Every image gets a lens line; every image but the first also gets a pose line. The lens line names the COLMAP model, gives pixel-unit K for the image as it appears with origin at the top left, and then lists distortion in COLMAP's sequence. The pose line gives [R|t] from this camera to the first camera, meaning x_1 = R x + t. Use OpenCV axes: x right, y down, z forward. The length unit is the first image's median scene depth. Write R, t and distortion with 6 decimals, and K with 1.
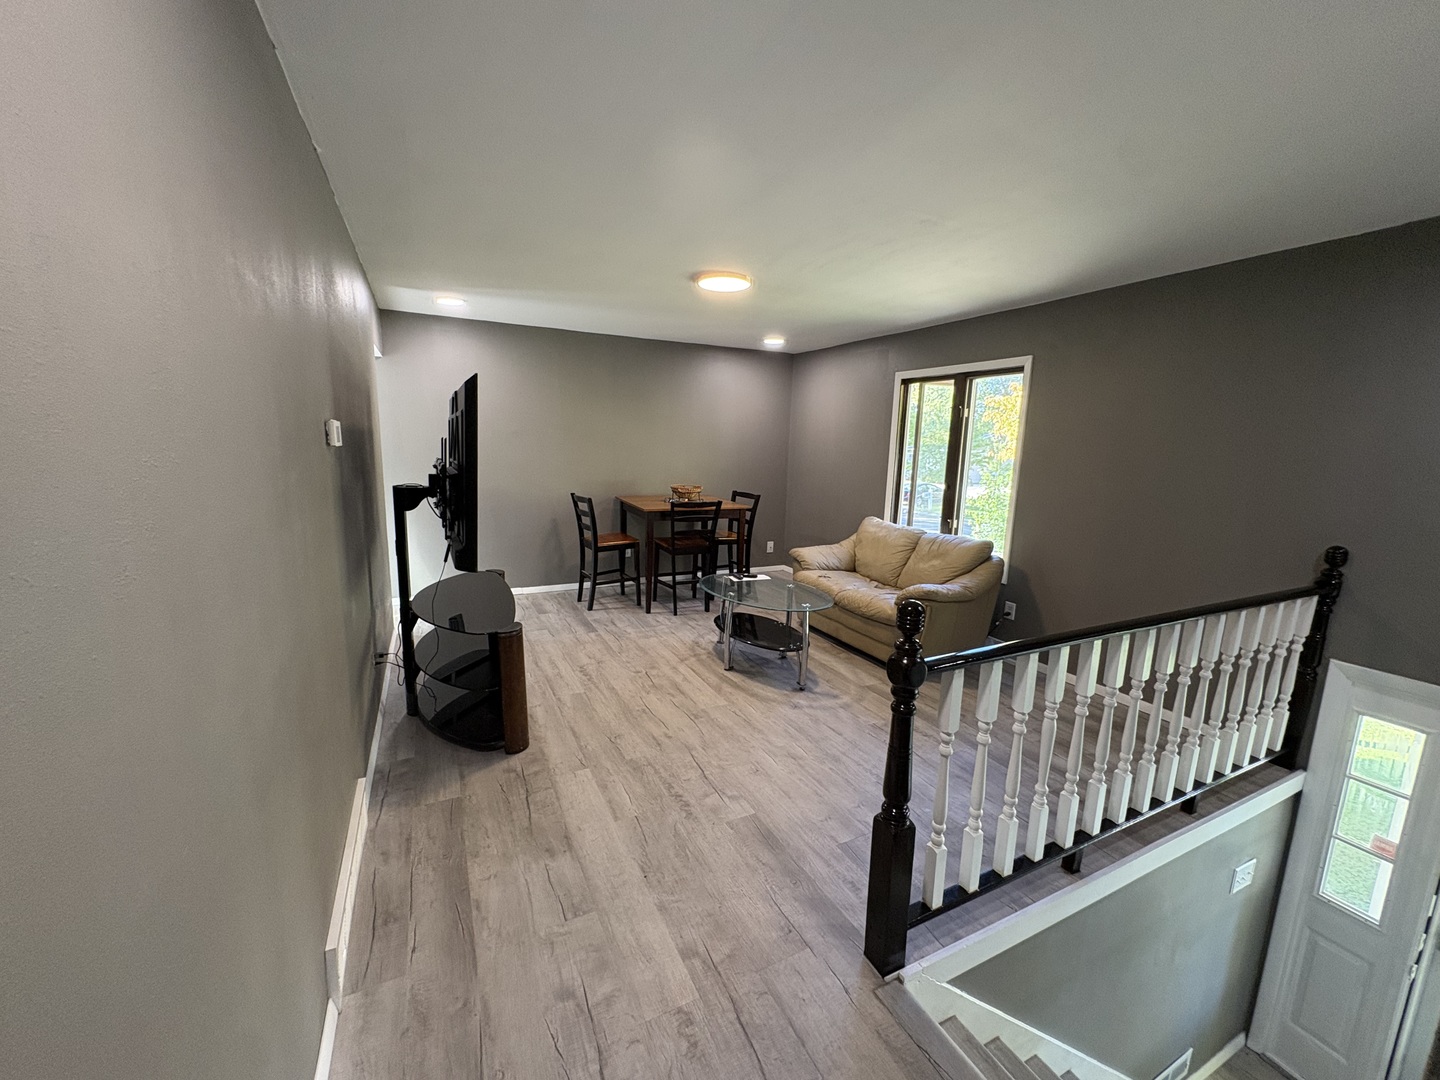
lens RADIAL K [[574.0, 0, 721.1], [0, 574.0, 540.9], [0, 0, 1]] dist [0.000924, 0.000292]
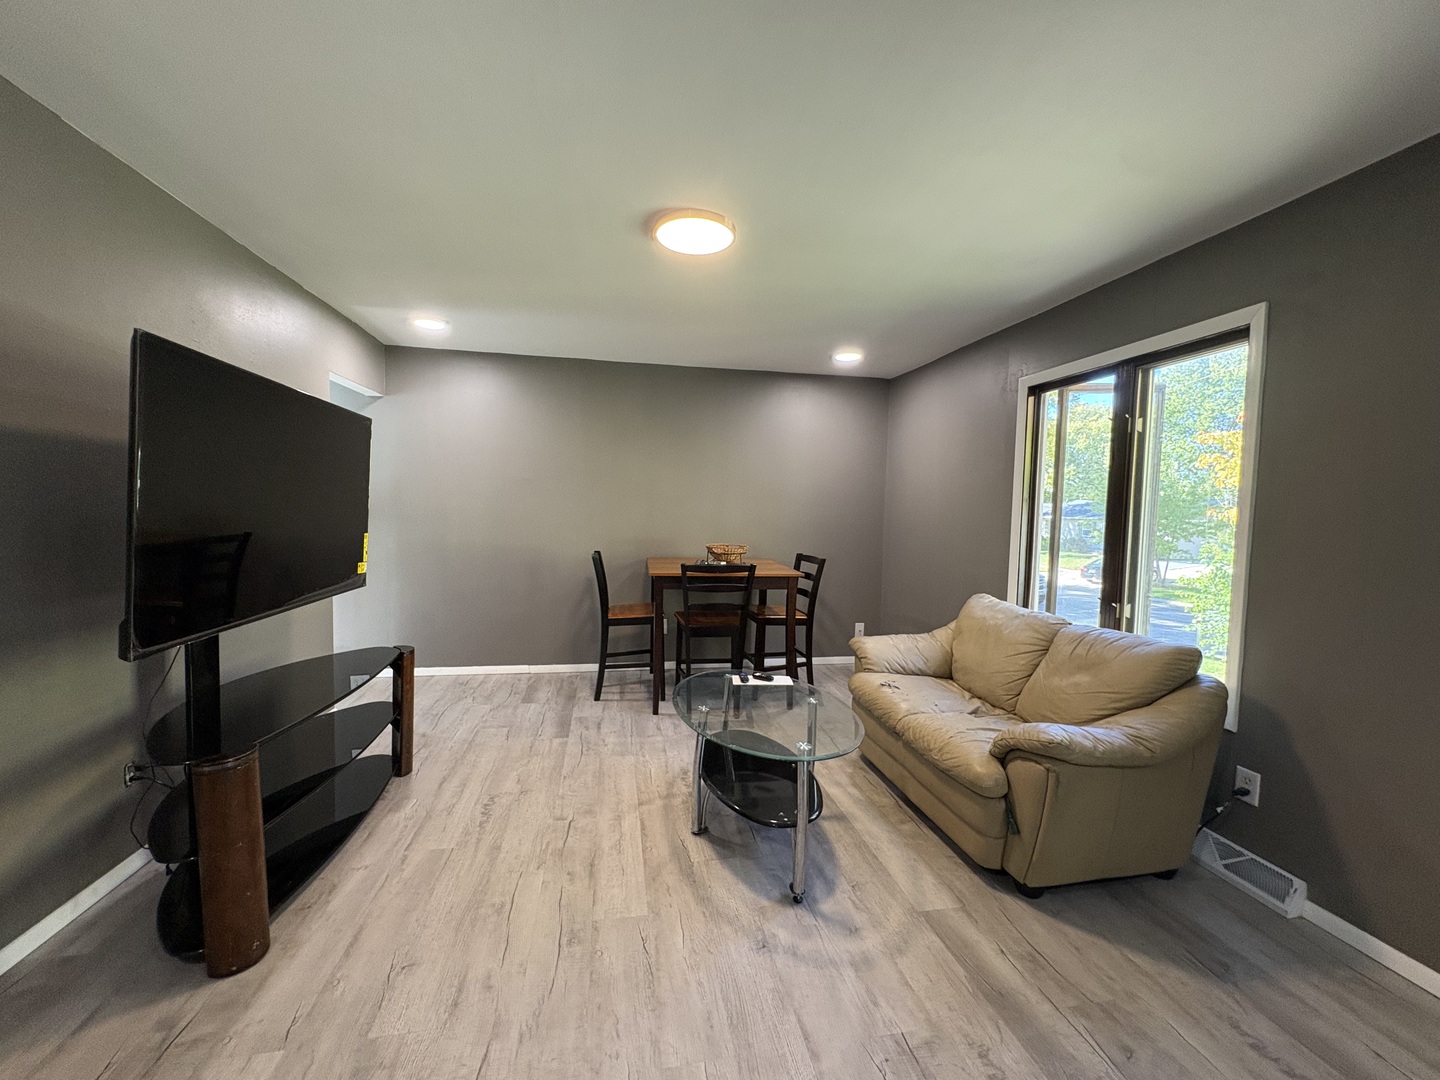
lens RADIAL K [[574.0, 0, 720.3], [0, 574.0, 542.4], [0, 0, 1]] dist [0.000924, 0.000292]
pose [[0.961338, 0.010896, -0.275157, 0.221609], [-0.044682, 0.992147, -0.116820, -0.015846], [0.271724, 0.124598, 0.954275, 0.415725]]
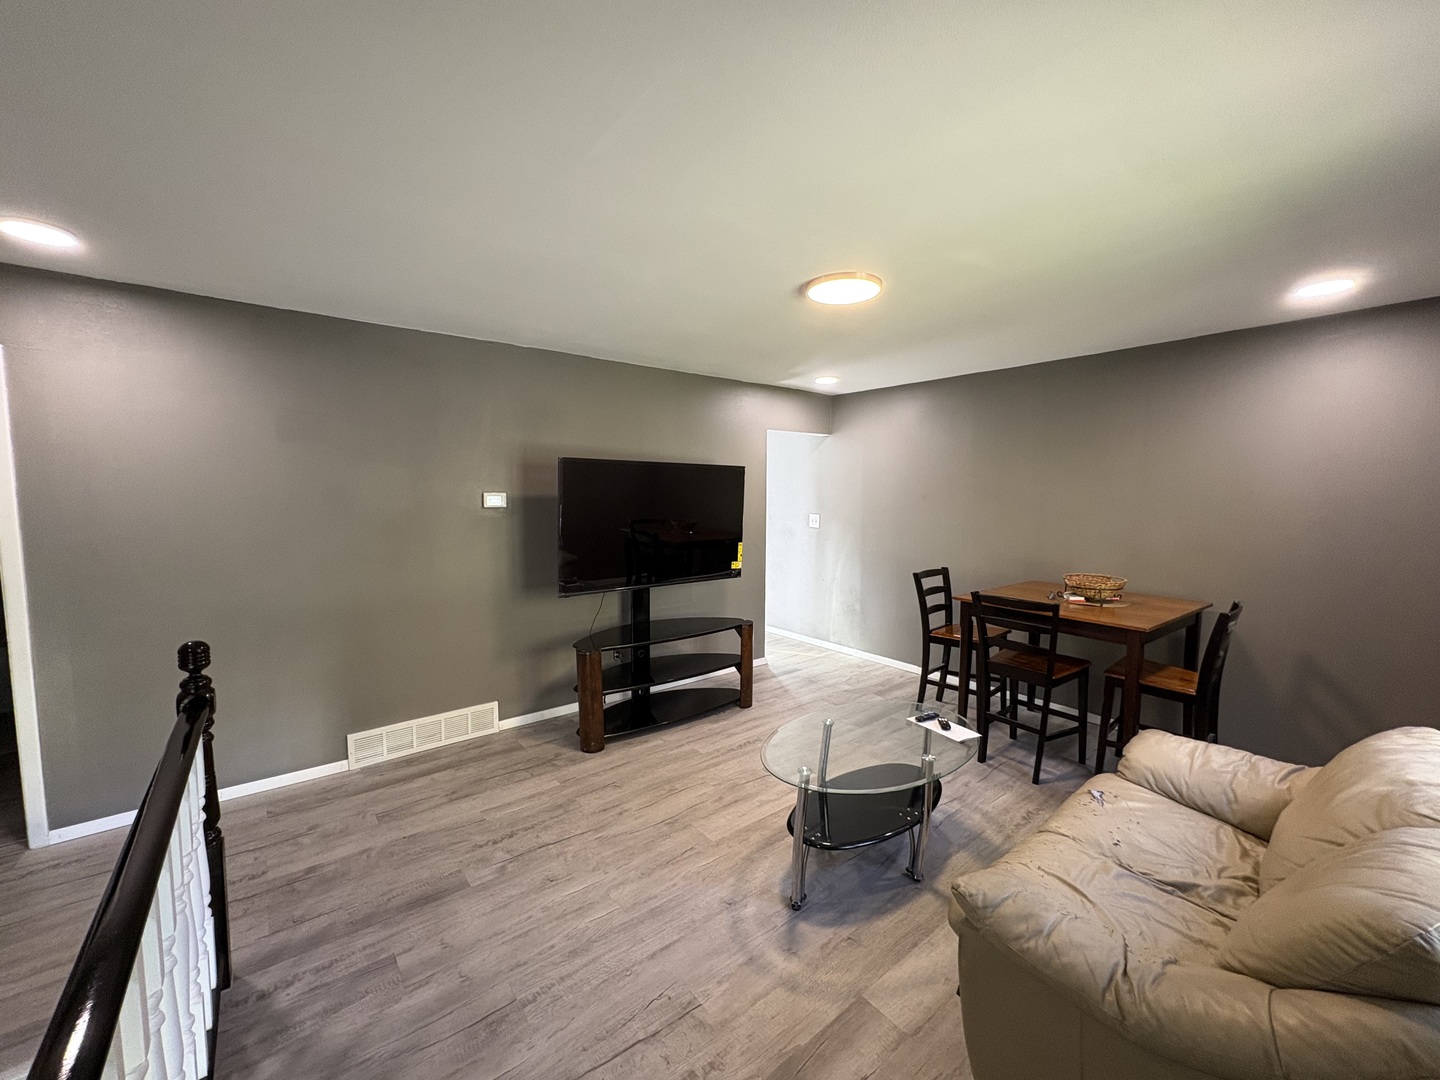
lens RADIAL K [[574.0, 0, 716.7], [0, 574.0, 539.5], [0, 0, 1]] dist [0.000924, 0.000292]
pose [[0.207717, 0.057487, -0.976498, 0.705651], [-0.169226, 0.985331, 0.022010, -0.125604], [0.963440, 0.160677, 0.214398, 0.739968]]
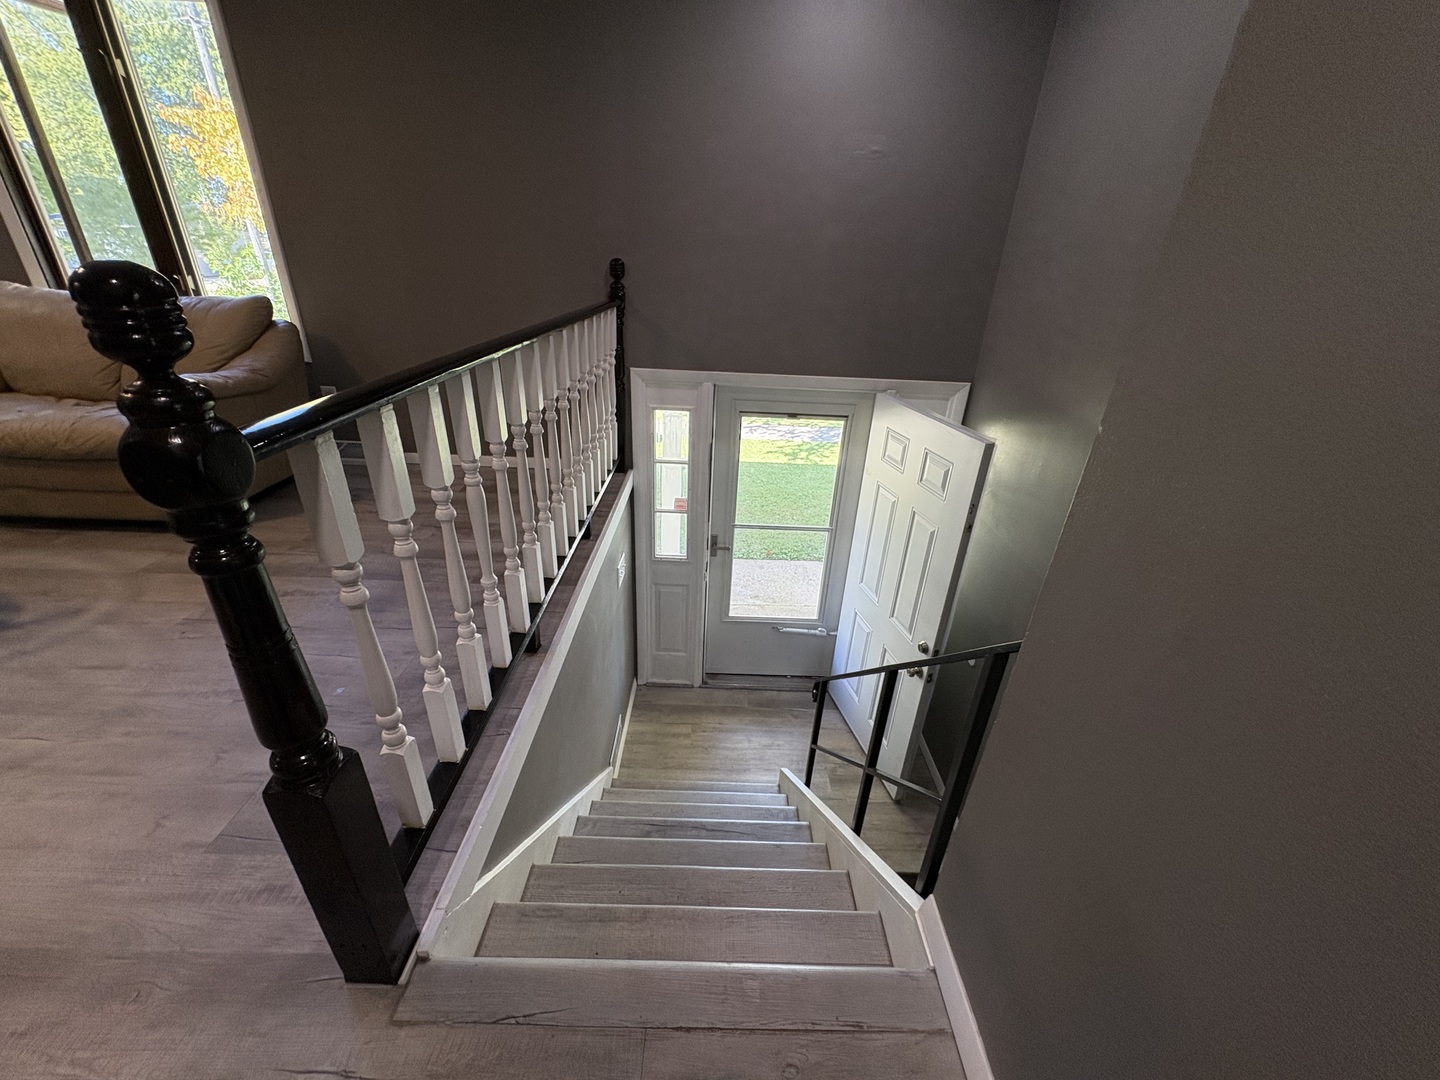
lens RADIAL K [[574.0, 0, 716.9], [0, 574.0, 539.6], [0, 0, 1]] dist [0.000924, 0.000292]
pose [[0.453542, -0.399285, 0.796788, 0.067903], [0.123330, 0.913544, 0.387592, 0.073417], [-0.882660, -0.077522, 0.463574, 0.222230]]
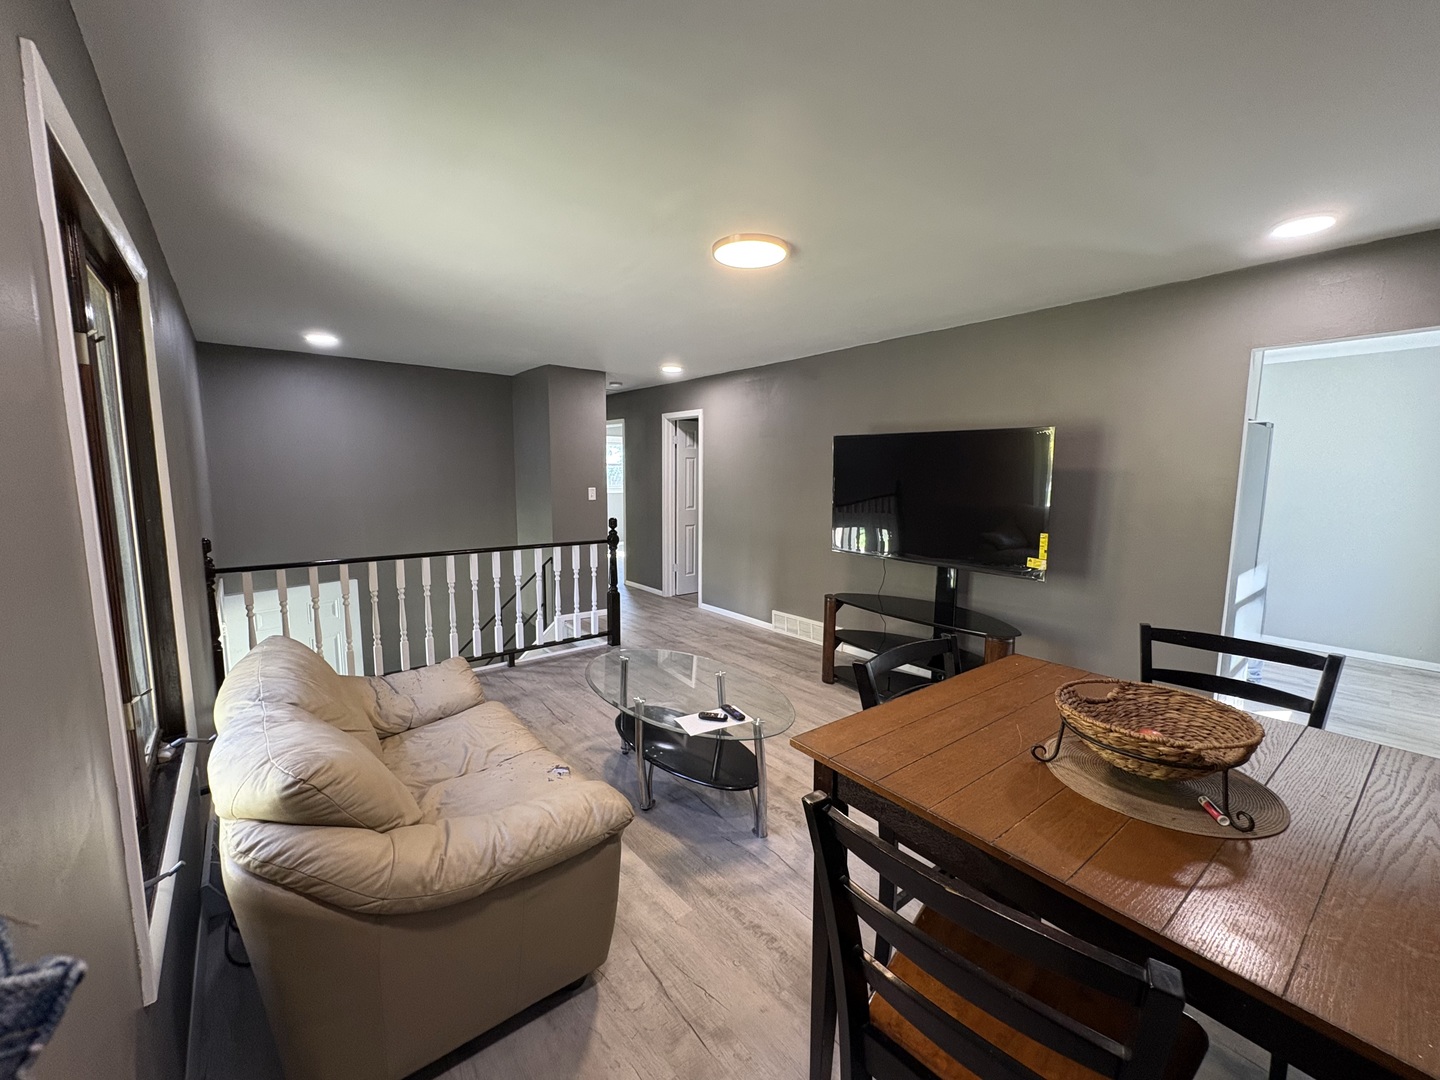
lens RADIAL K [[574.0, 0, 720.2], [0, 574.0, 540.4], [0, 0, 1]] dist [0.000924, 0.000292]
pose [[-0.974171, -0.002541, -0.225798, 0.202014], [-0.068043, 0.956765, 0.282792, -0.307179], [0.215317, 0.290852, -0.932225, 1.774703]]
